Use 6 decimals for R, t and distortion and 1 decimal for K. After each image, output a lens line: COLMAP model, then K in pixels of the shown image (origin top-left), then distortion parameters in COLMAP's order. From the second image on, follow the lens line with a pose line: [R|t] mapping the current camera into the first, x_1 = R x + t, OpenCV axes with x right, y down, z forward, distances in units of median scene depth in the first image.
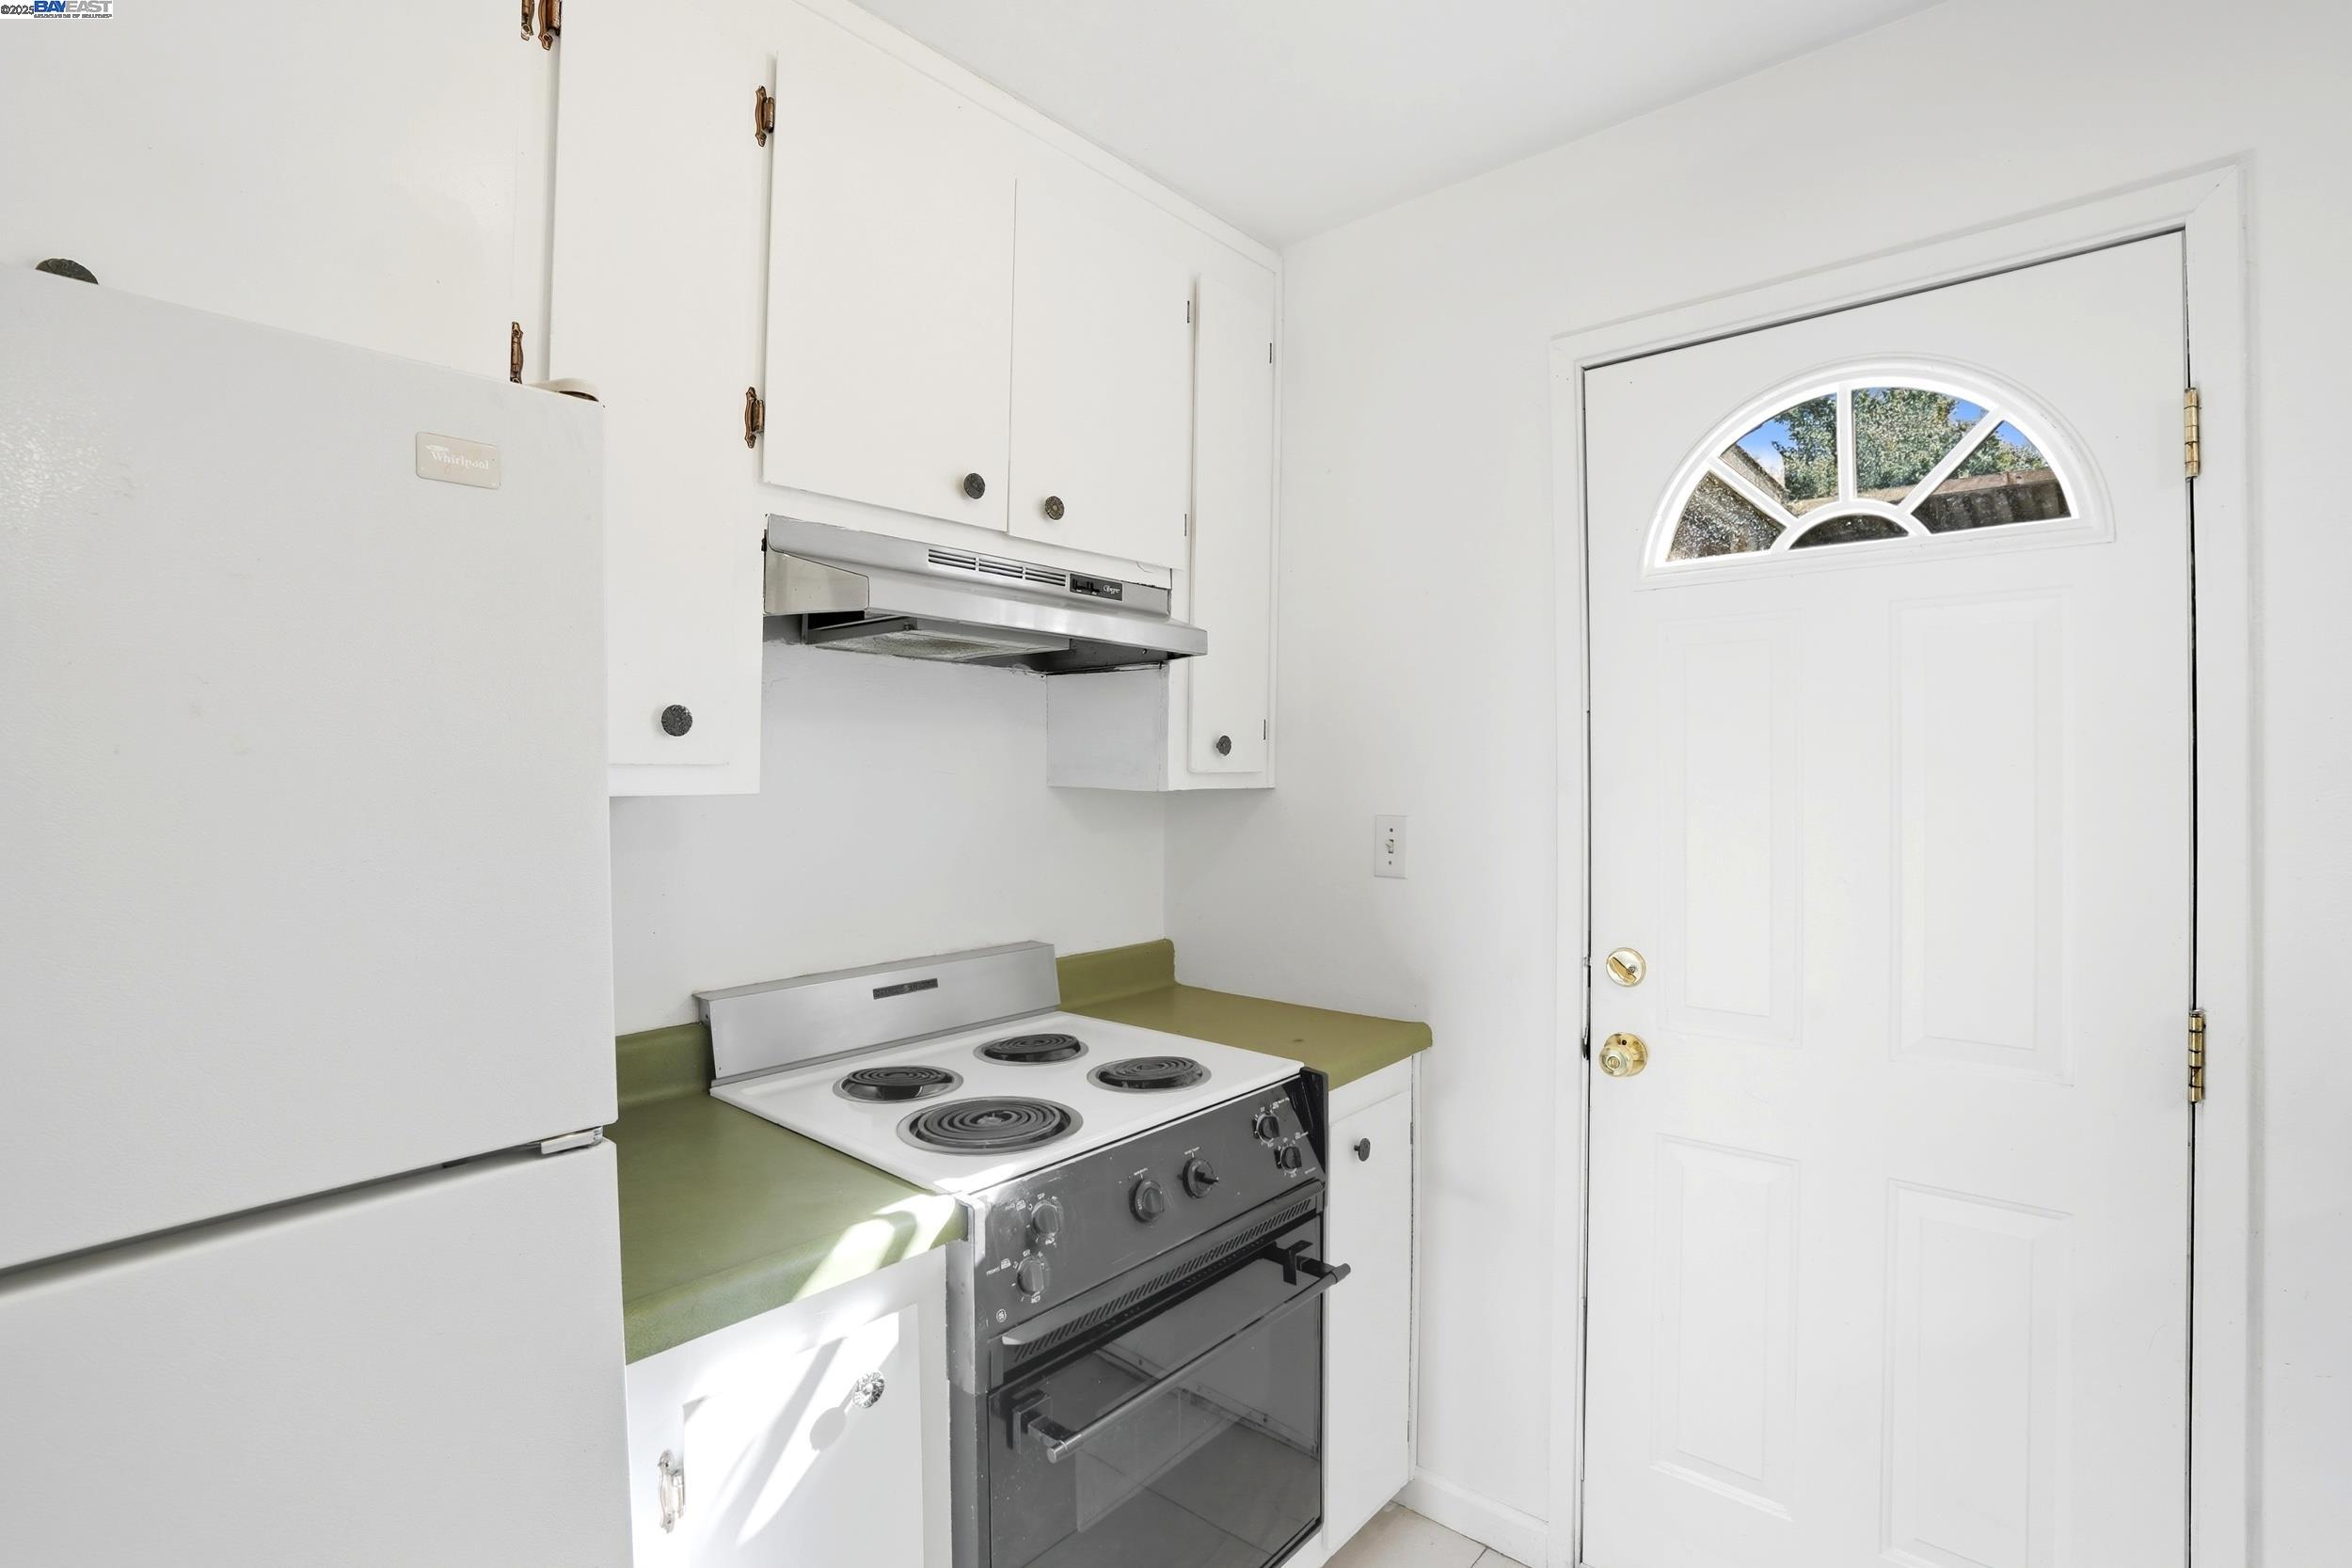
lens RADIAL K [[1101.9, 0, 1136.5], [0, 1101.9, 771.7], [0, 0, 1]] dist [-0.065974, 0.019380]
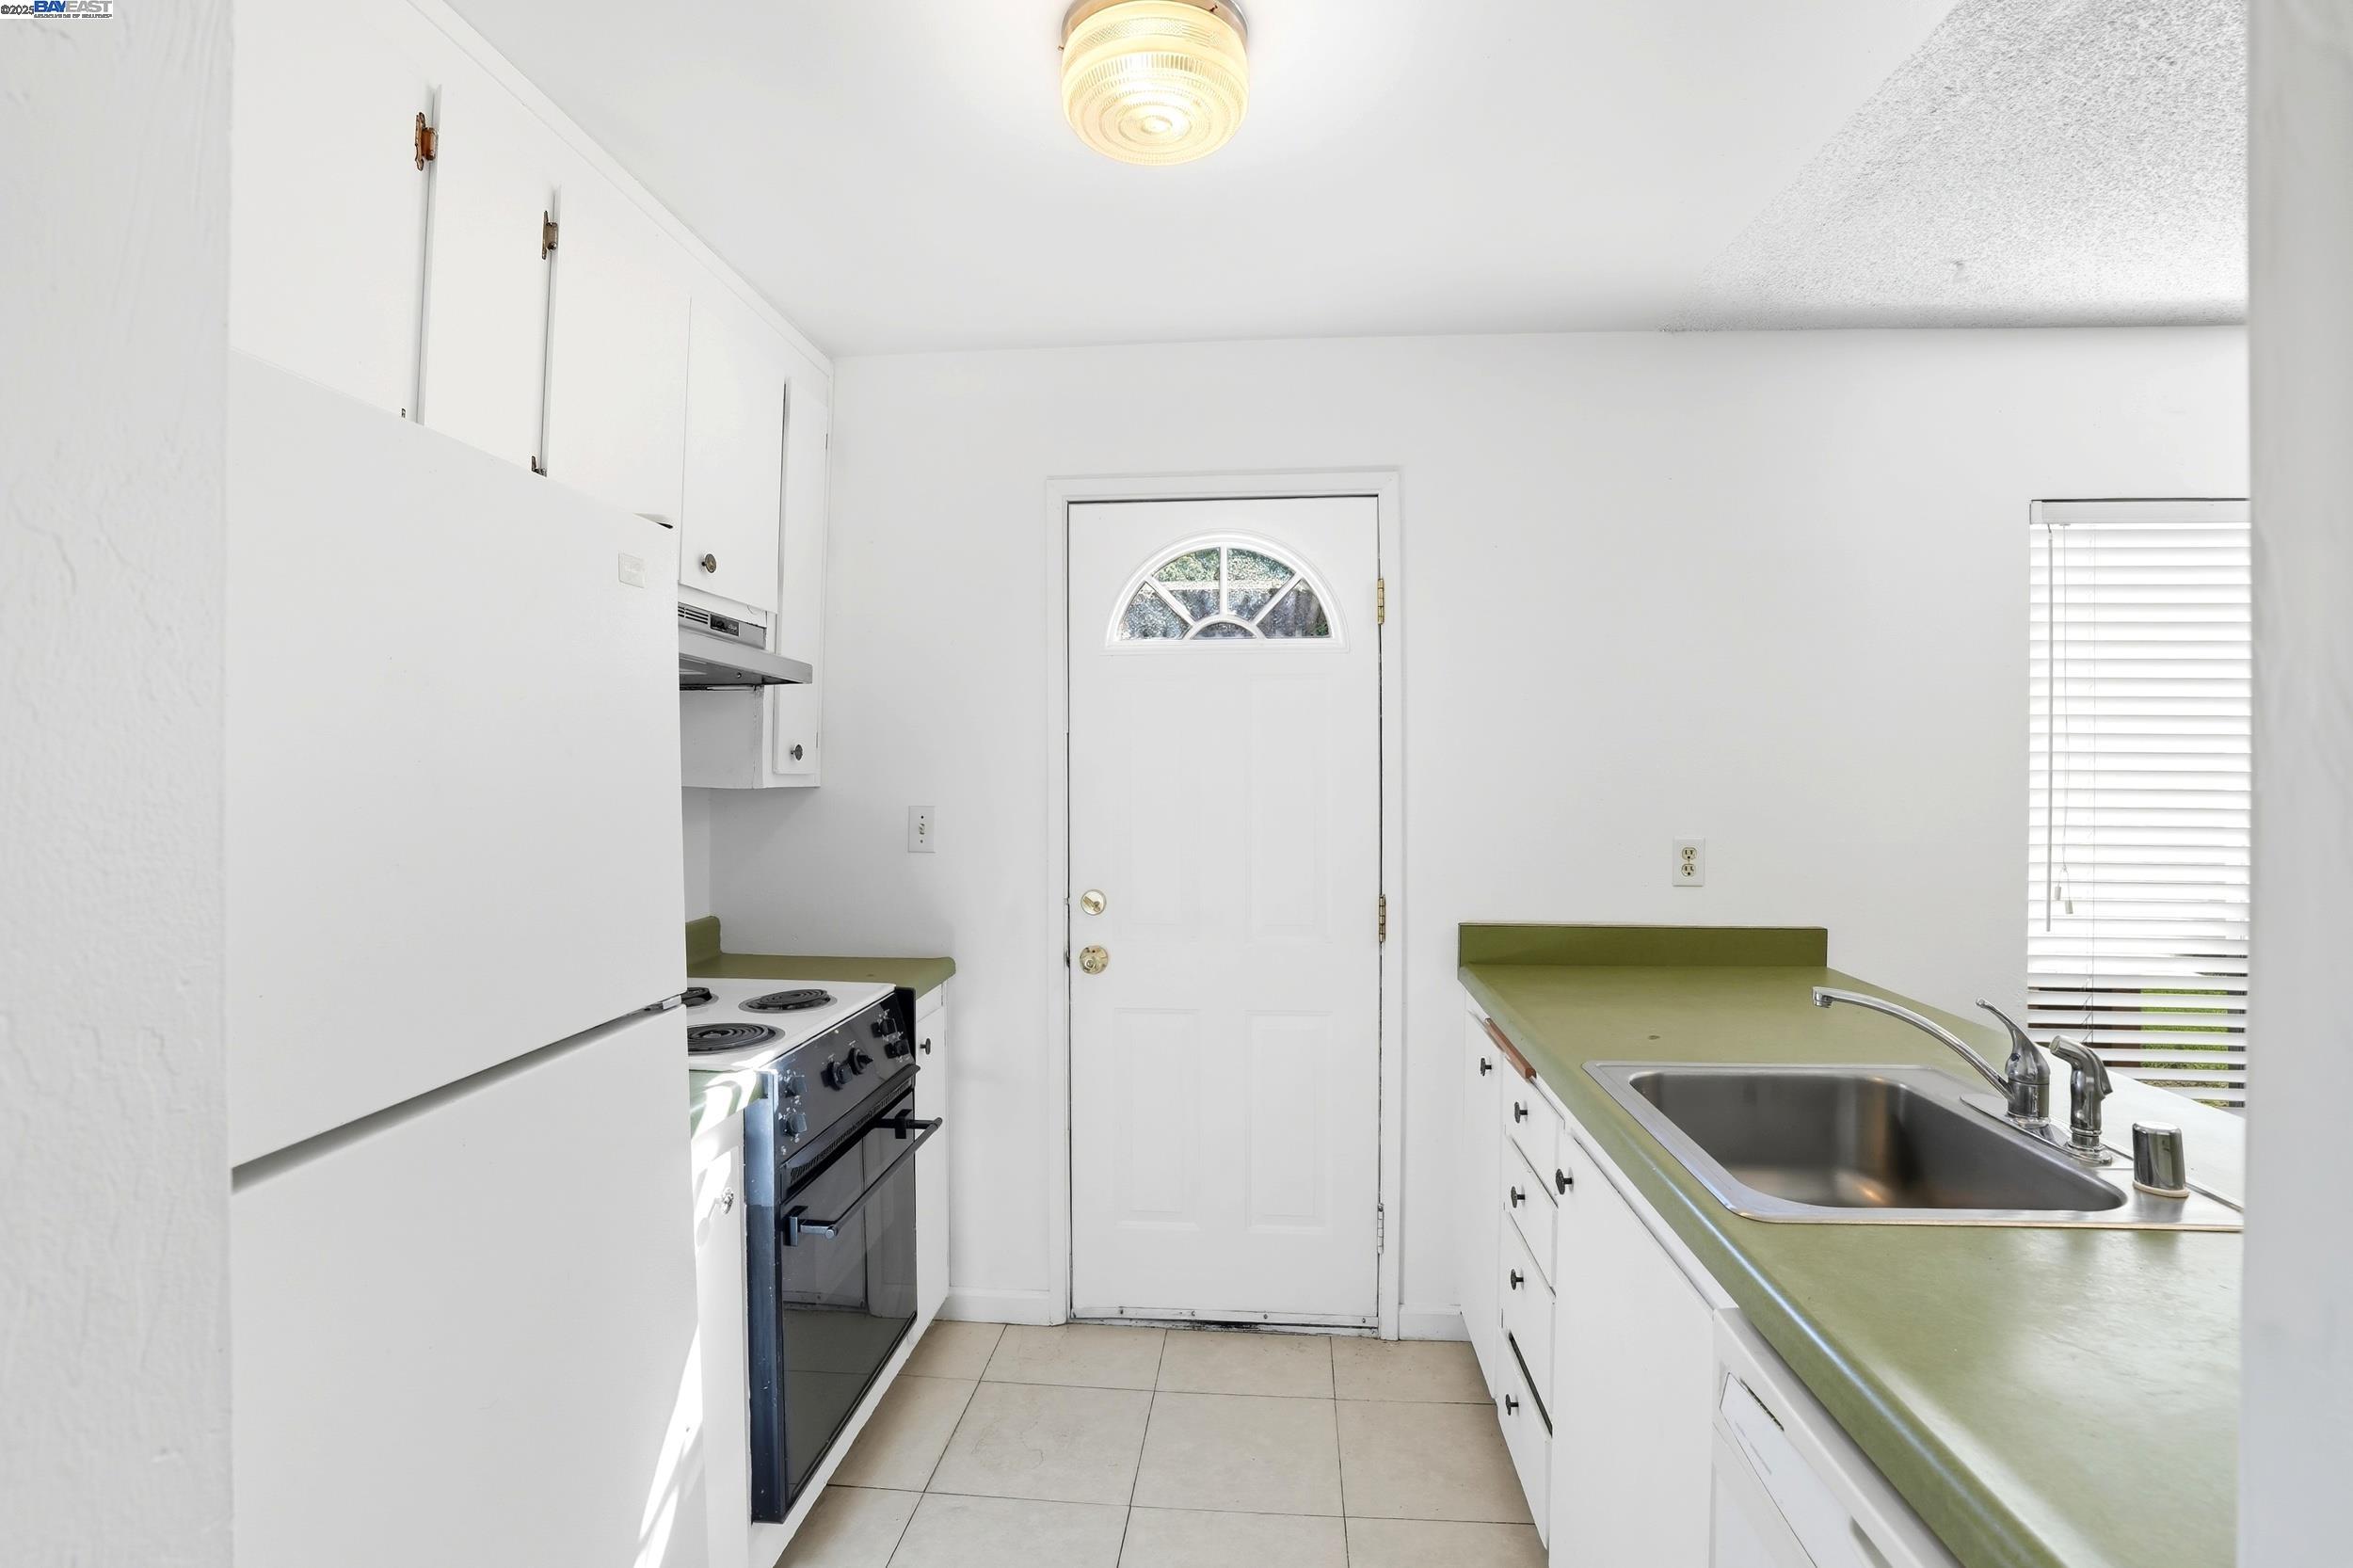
lens RADIAL K [[1102.4, 0, 1137.0], [0, 1102.4, 771.7], [0, 0, 1]] dist [-0.065974, 0.019380]
pose [[0.823653, 0.003712, 0.567082, -0.388329], [-0.001307, 0.999988, -0.004648, 0.004294], [-0.567093, 0.003088, 0.823648, -0.316319]]
